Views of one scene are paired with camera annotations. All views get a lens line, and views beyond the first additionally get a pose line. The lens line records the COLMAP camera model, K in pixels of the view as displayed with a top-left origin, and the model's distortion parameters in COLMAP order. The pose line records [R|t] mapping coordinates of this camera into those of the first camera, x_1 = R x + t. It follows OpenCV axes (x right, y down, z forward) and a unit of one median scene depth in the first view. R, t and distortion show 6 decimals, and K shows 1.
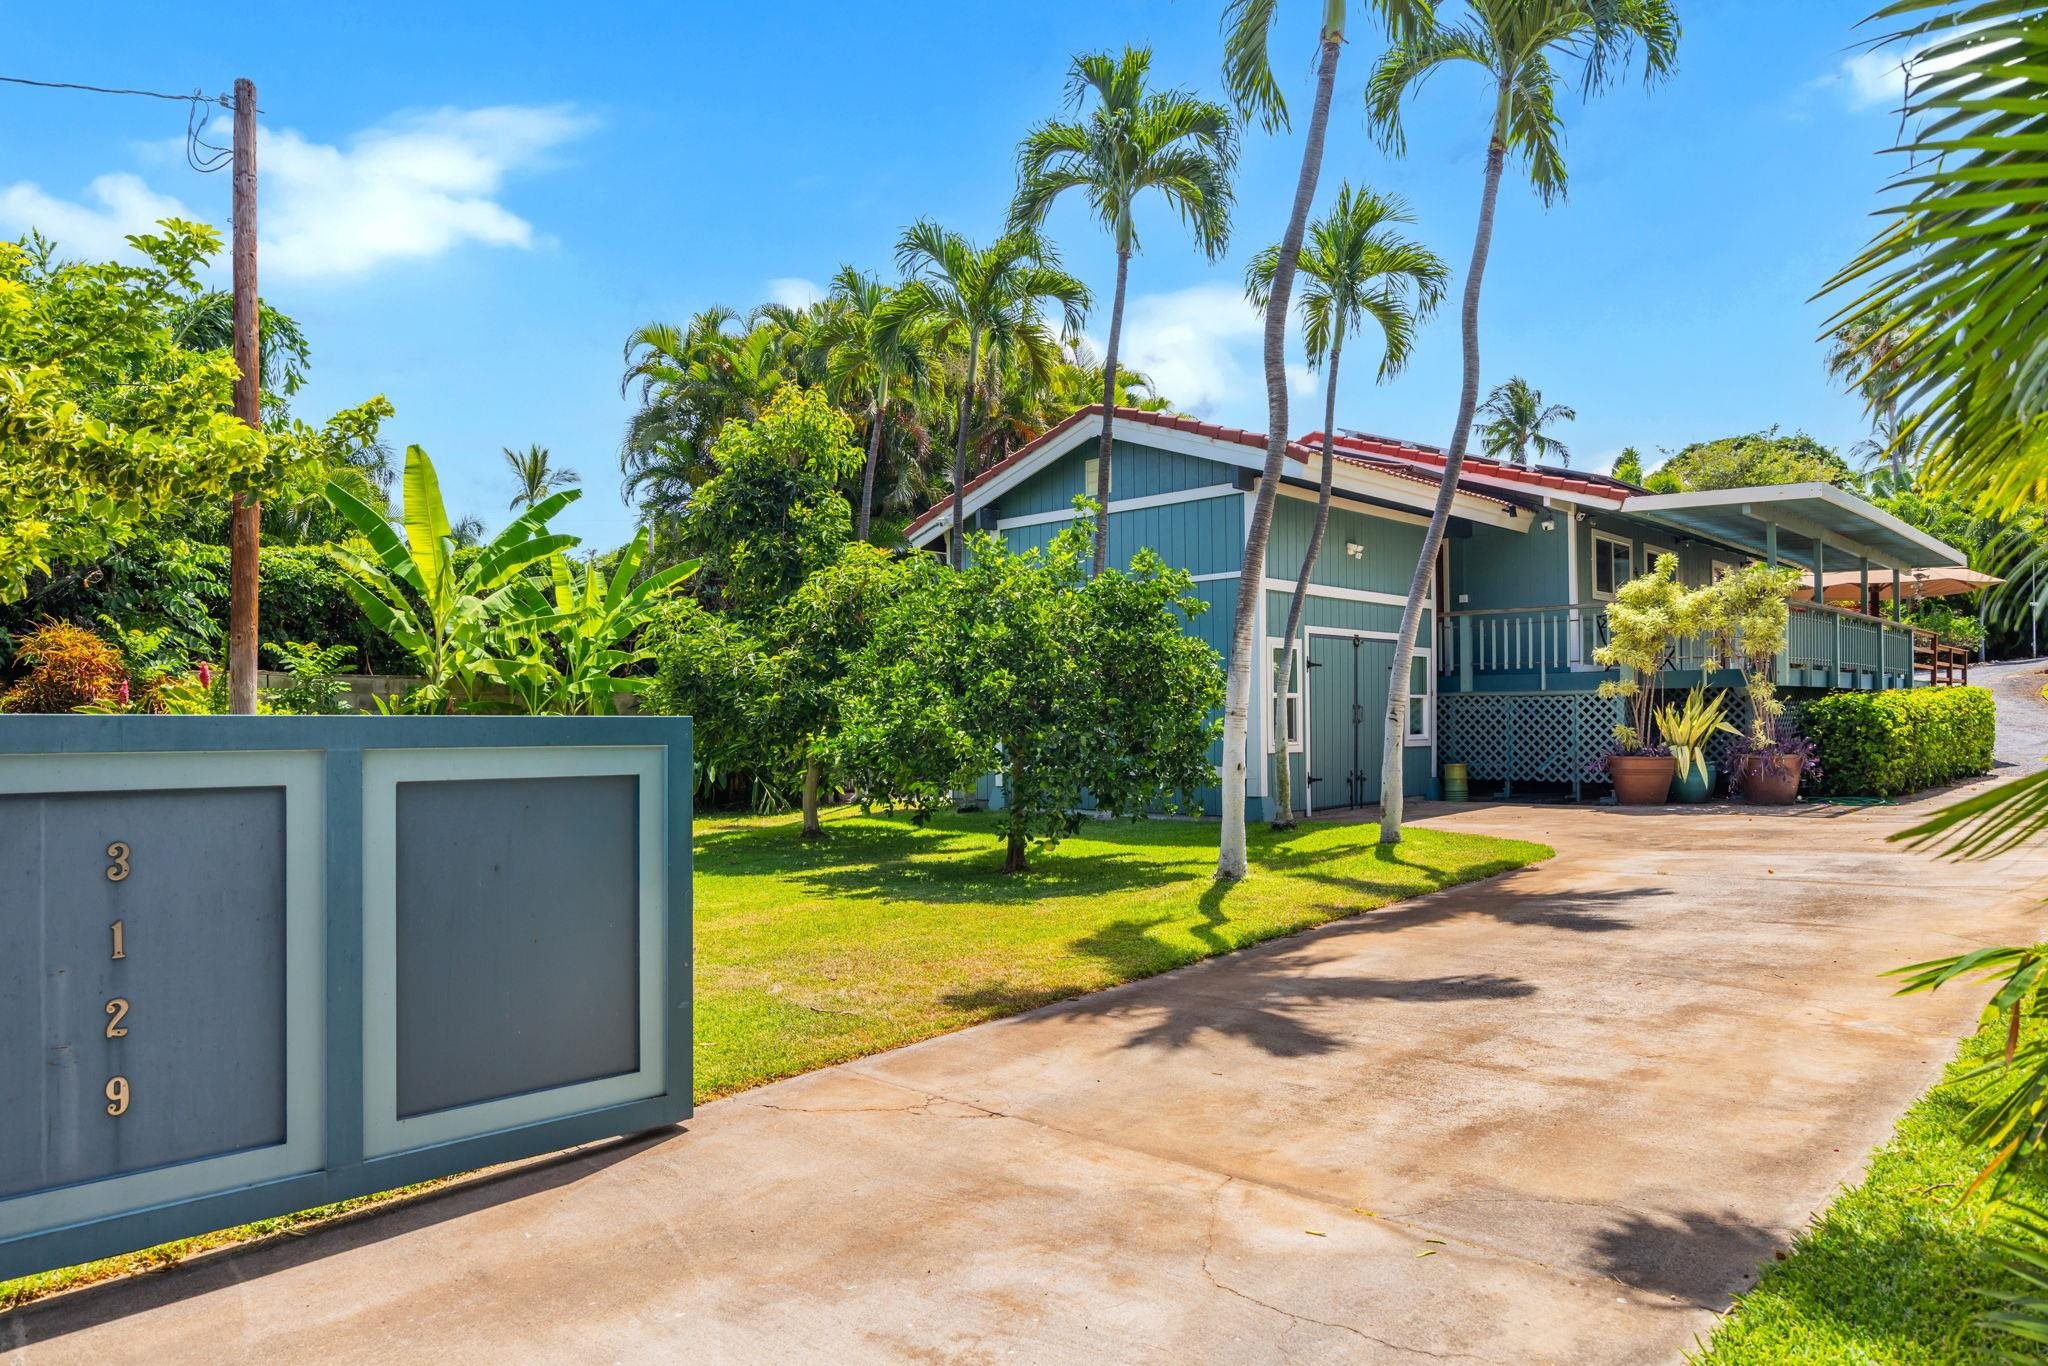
lens RADIAL K [[1431.5, 0, 1024.0], [0, 1431.5, 683.0], [0, 0, 1]] dist [0.002104, 0.001088]
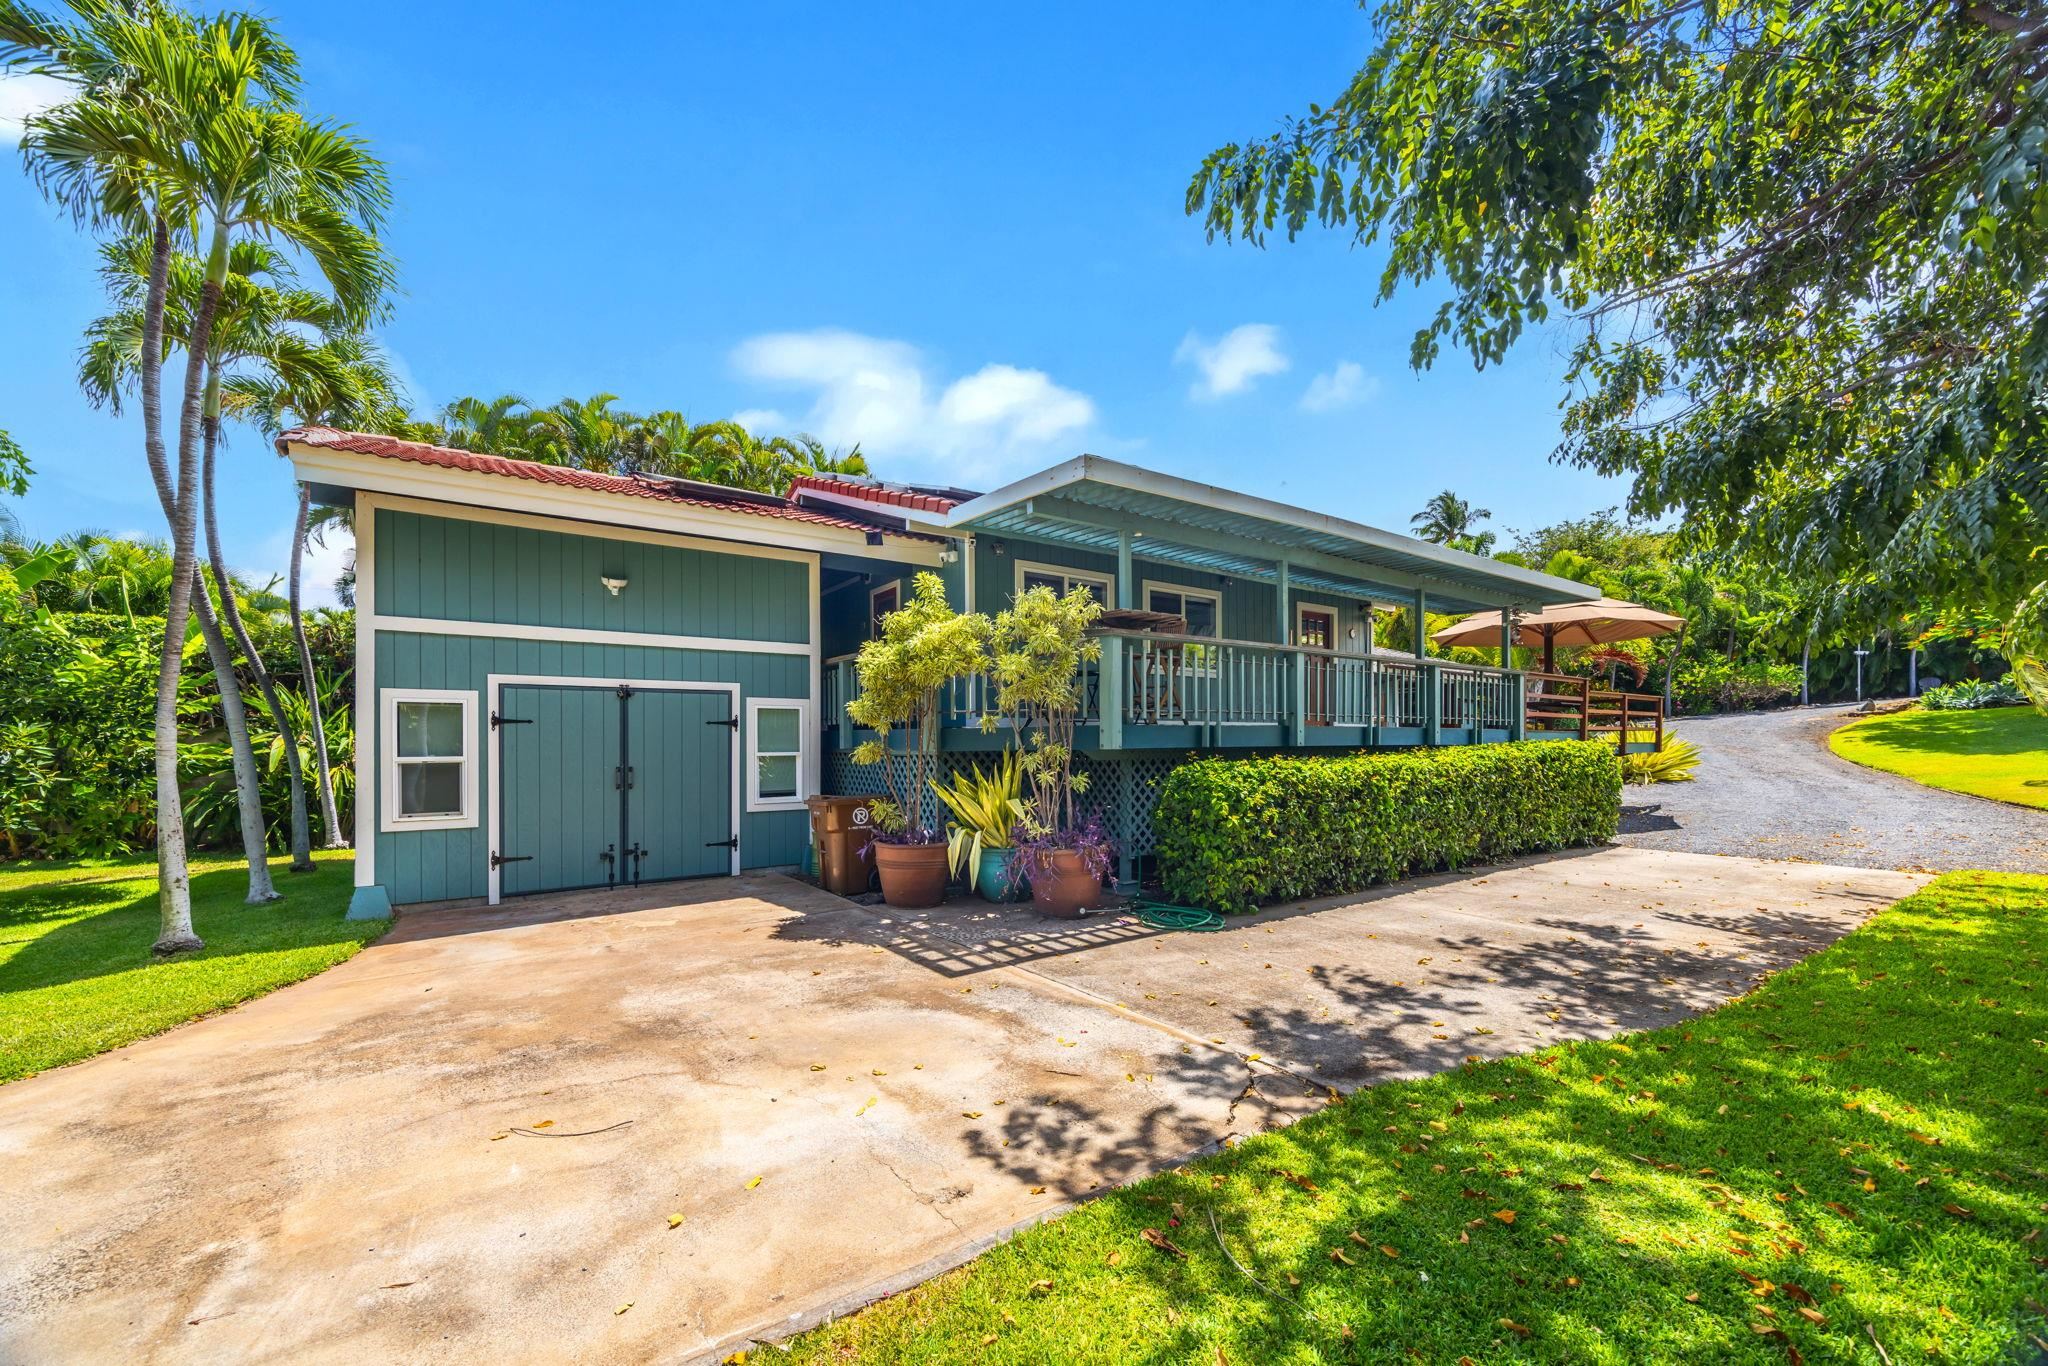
lens RADIAL K [[829.7, 0, 1061.9], [0, 829.7, 733.8], [0, 0, 1]] dist [-0.003673, -0.000290]
pose [[0.975170, 0.006306, -0.221367, 0.557933], [-0.001082, 0.999718, 0.023713, -0.015447], [0.221454, -0.022885, 0.974902, 0.539286]]
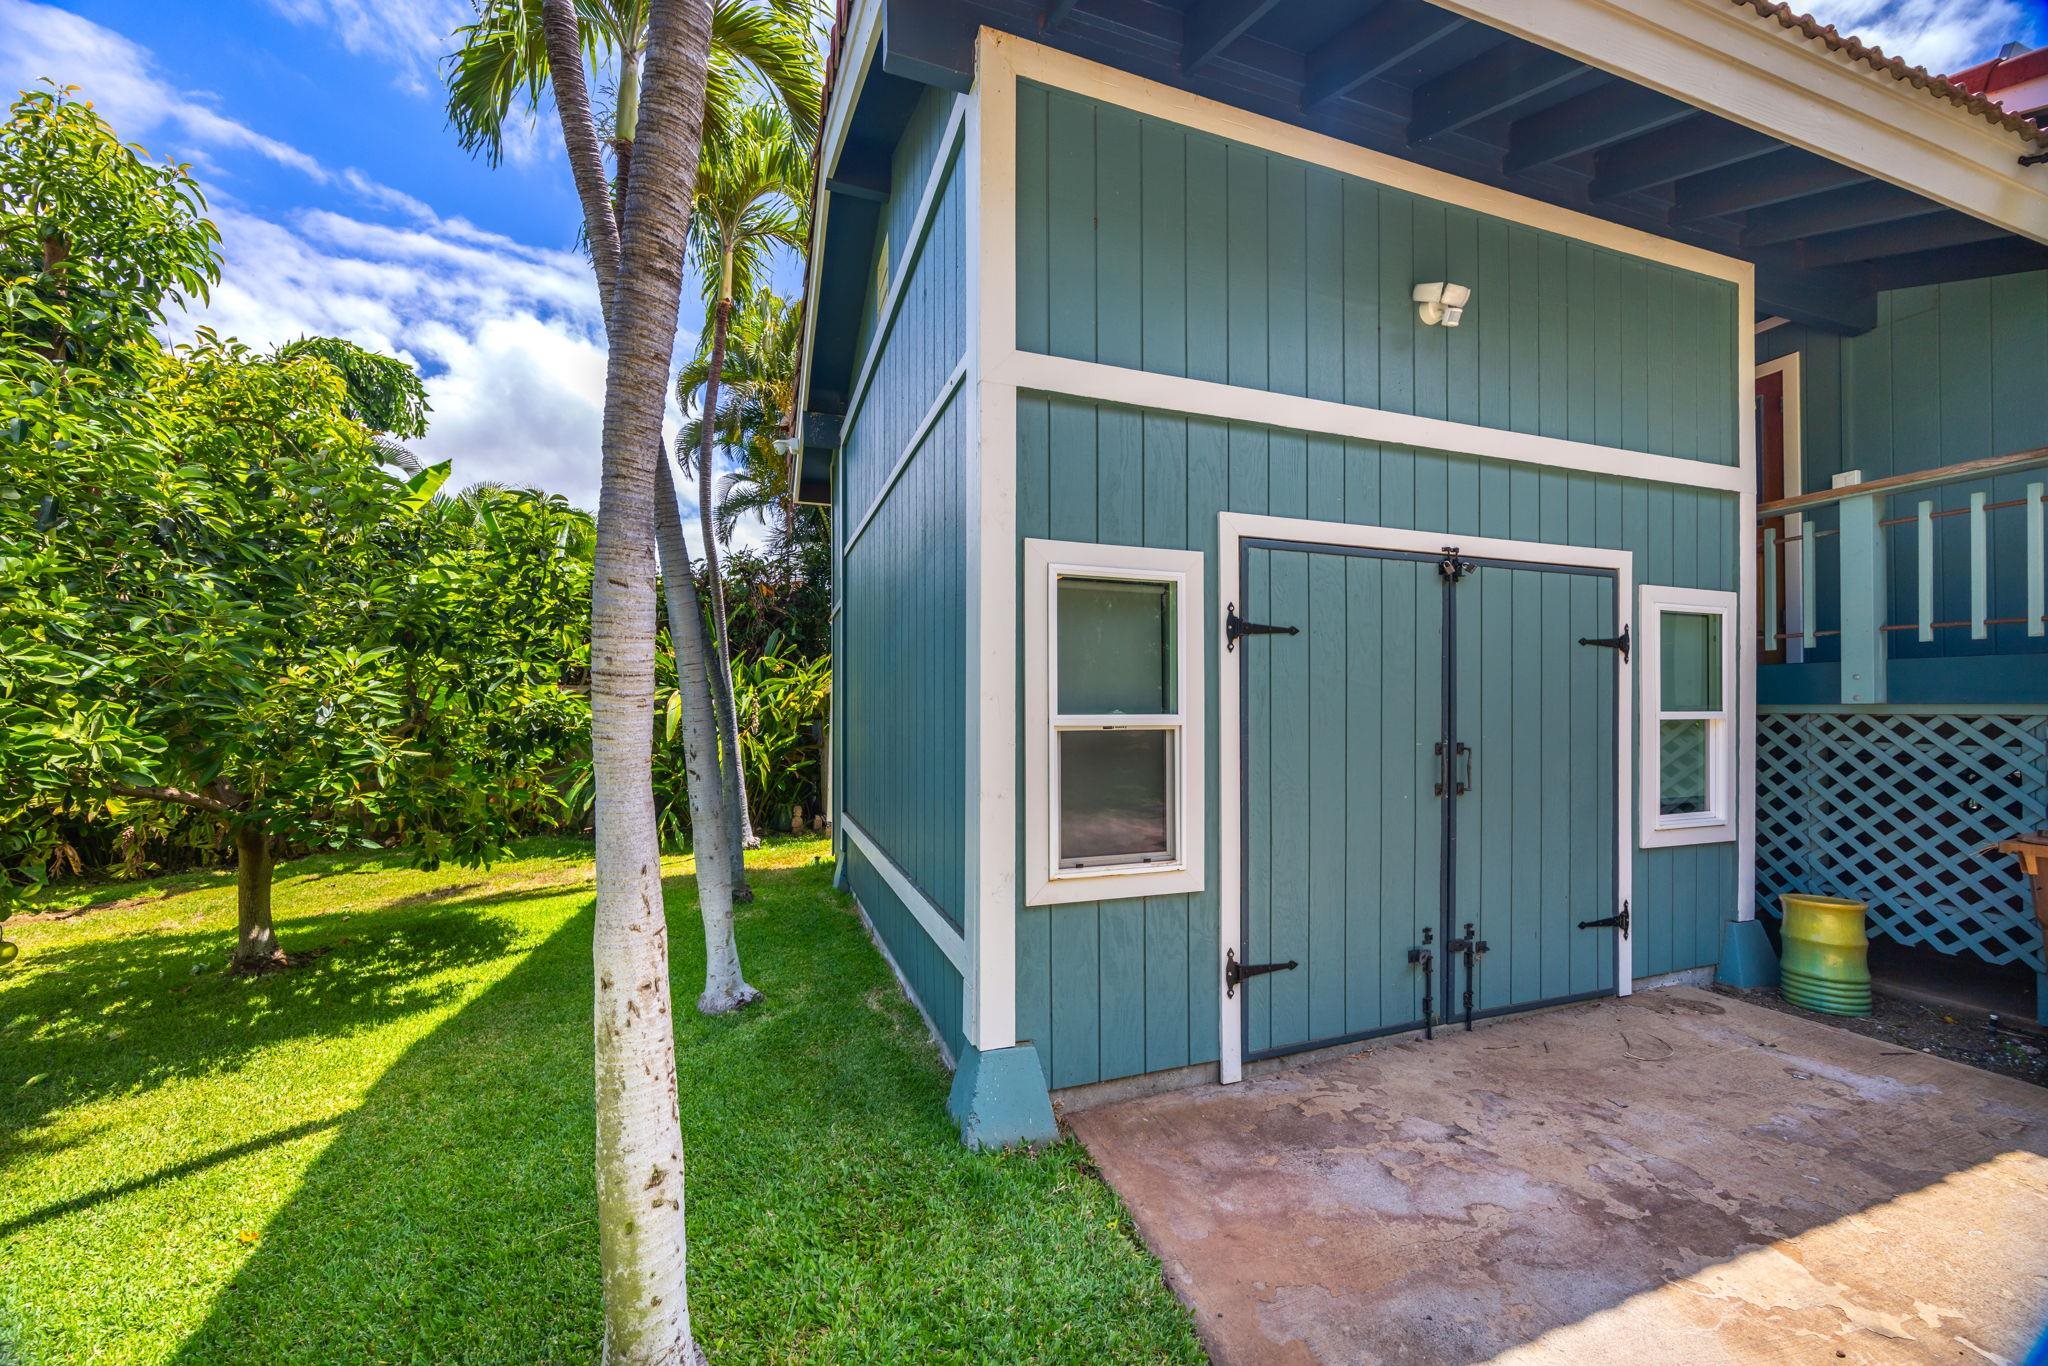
lens RADIAL K [[780.8, 0, 1022.7], [0, 780.8, 695.4], [0, 0, 1]] dist [0.002711, 0.000256]
pose [[0.881424, 0.002983, -0.472316, 0.215542], [0.004674, 0.999876, 0.015037, -0.000087], [0.472302, -0.015461, 0.881301, 0.726864]]
